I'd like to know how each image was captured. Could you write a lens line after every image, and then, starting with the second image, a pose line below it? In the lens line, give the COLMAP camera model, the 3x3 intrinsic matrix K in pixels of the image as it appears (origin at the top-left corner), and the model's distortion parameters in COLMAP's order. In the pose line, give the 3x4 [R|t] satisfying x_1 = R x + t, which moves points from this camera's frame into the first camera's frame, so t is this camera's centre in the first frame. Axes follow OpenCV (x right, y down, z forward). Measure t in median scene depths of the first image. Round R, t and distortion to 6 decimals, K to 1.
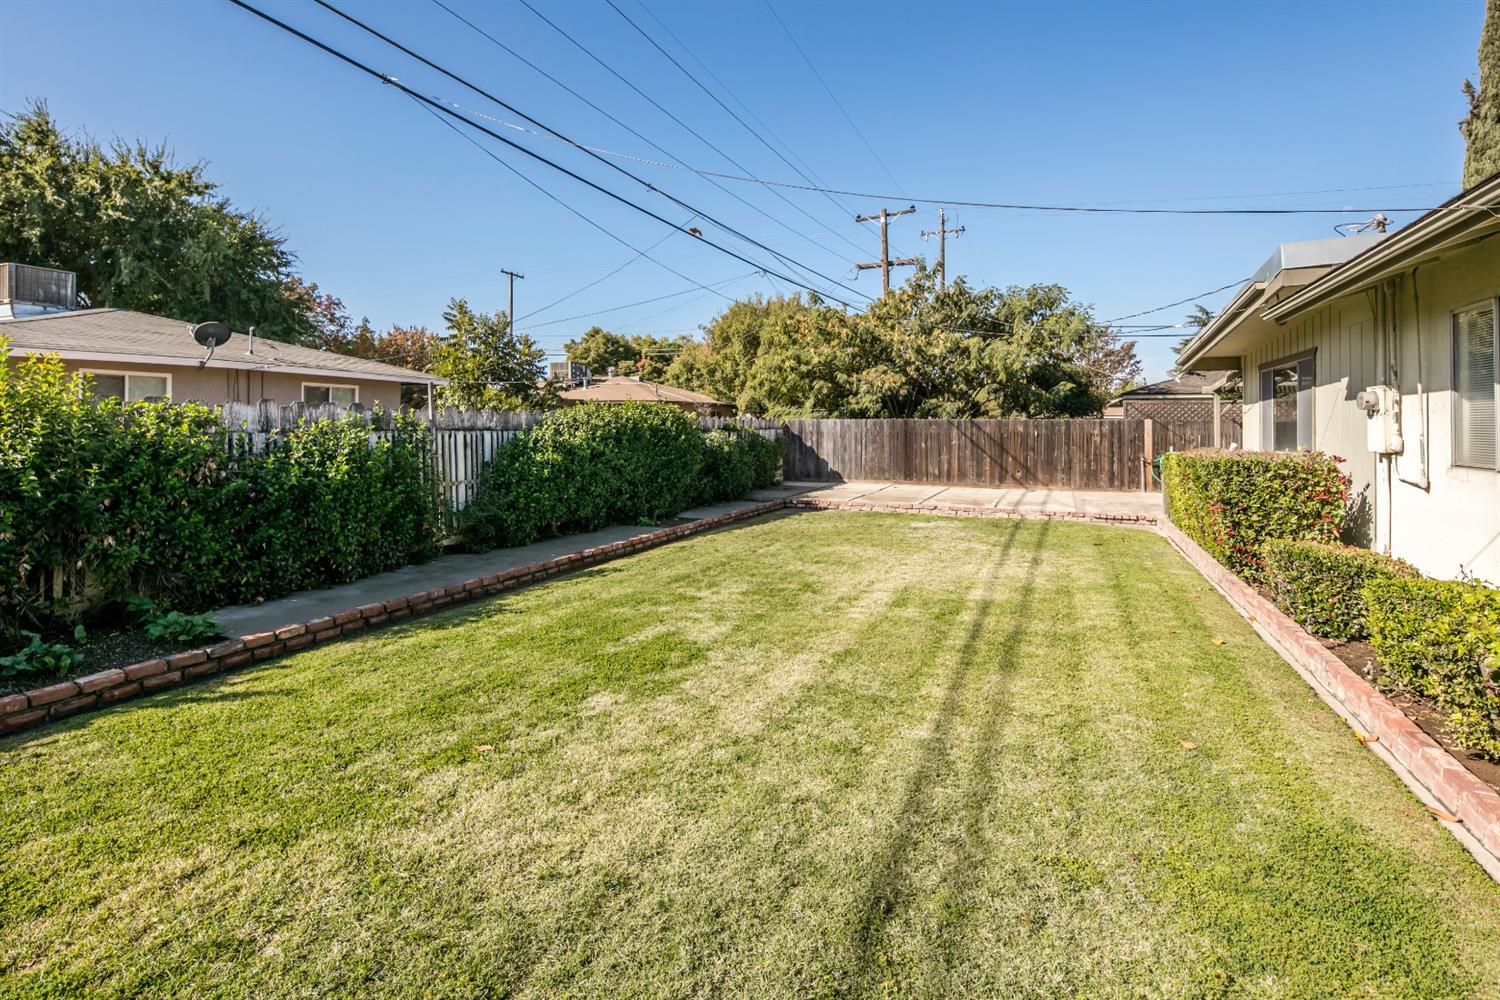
lens RADIAL K [[757.4, 0, 753.7], [0, 757.4, 407.0], [0, 0, 1]] dist [0.005830, -0.004575]
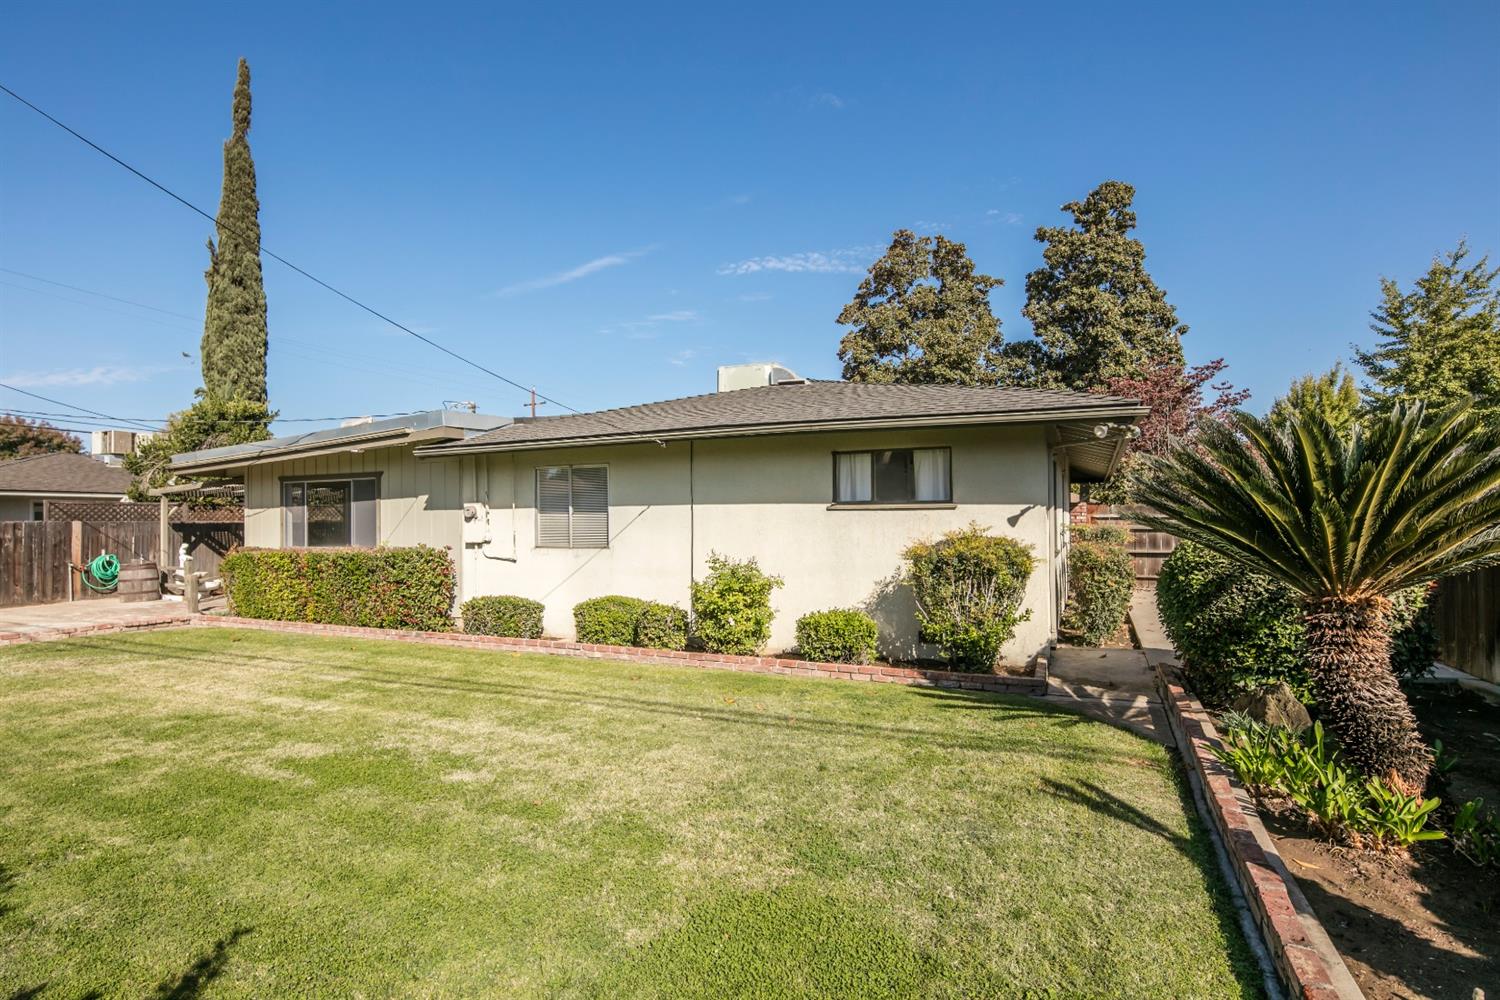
lens RADIAL K [[757.4, 0, 763.2], [0, 757.4, 508.0], [0, 0, 1]] dist [0.005830, -0.004575]
pose [[0.003957, 0.014584, 0.999886, -0.396981], [-0.019460, 0.999705, -0.014504, -0.002412], [-0.999803, -0.019400, 0.004240, 0.162596]]
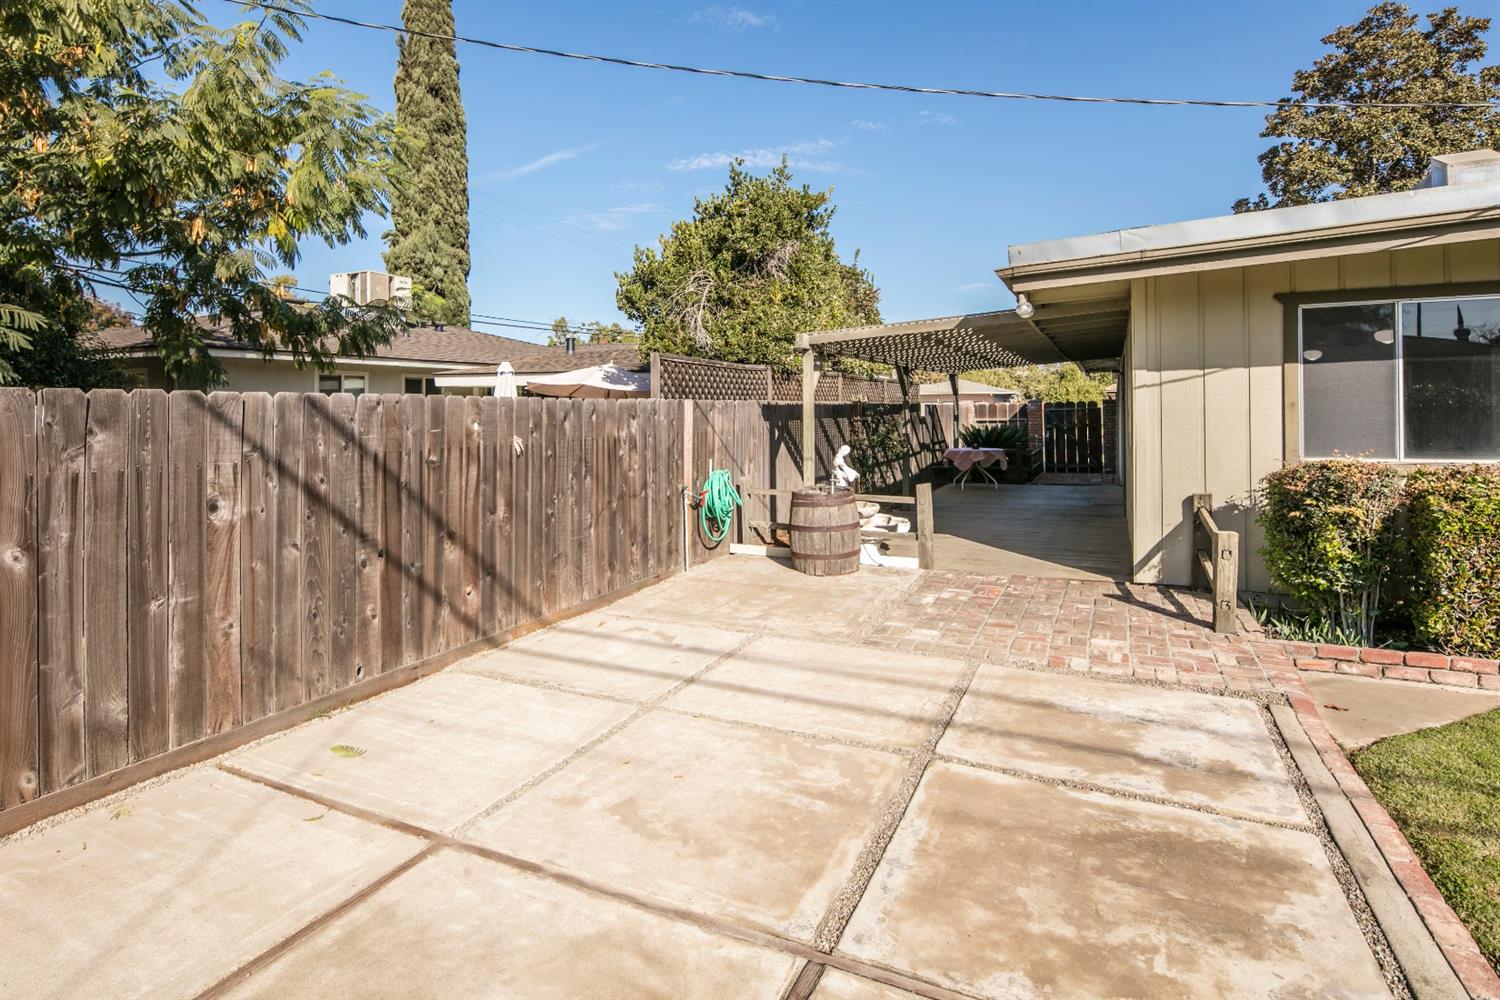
lens RADIAL K [[757.4, 0, 743.8], [0, 757.4, 405.5], [0, 0, 1]] dist [0.005830, -0.004575]
pose [[0.001336, -0.001317, 0.999998, 0.083702], [-0.016903, 0.999856, 0.001339, 0.018399], [-0.999856, -0.016904, 0.001314, 0.962967]]
